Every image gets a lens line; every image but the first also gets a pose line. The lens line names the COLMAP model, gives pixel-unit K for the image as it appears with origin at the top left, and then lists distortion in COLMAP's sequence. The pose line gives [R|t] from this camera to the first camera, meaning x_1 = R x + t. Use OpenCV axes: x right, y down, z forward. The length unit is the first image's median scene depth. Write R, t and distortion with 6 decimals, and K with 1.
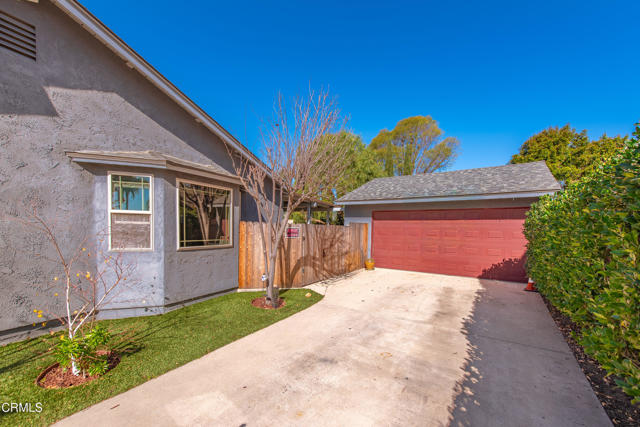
lens RADIAL K [[267.5, 0, 320.7], [0, 267.5, 229.2], [0, 0, 1]] dist [-0.000611, -0.000274]
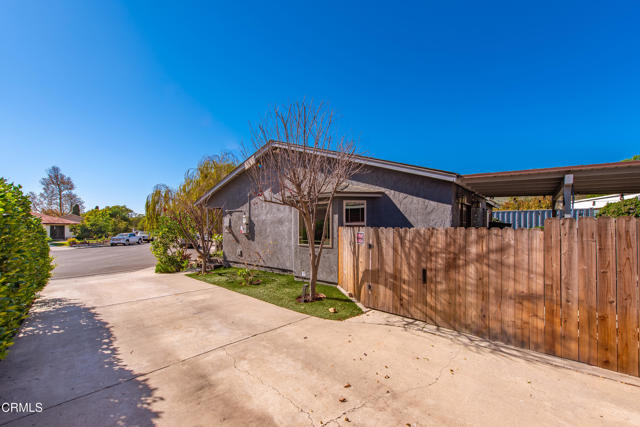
lens RADIAL K [[267.5, 0, 320.7], [0, 267.5, 229.2], [0, 0, 1]] dist [-0.000611, -0.000274]
pose [[-0.232776, -0.005036, -0.972517, 0.689266], [-0.001888, 0.999987, -0.004727, -0.009866], [0.972529, 0.000735, -0.232782, 1.001152]]
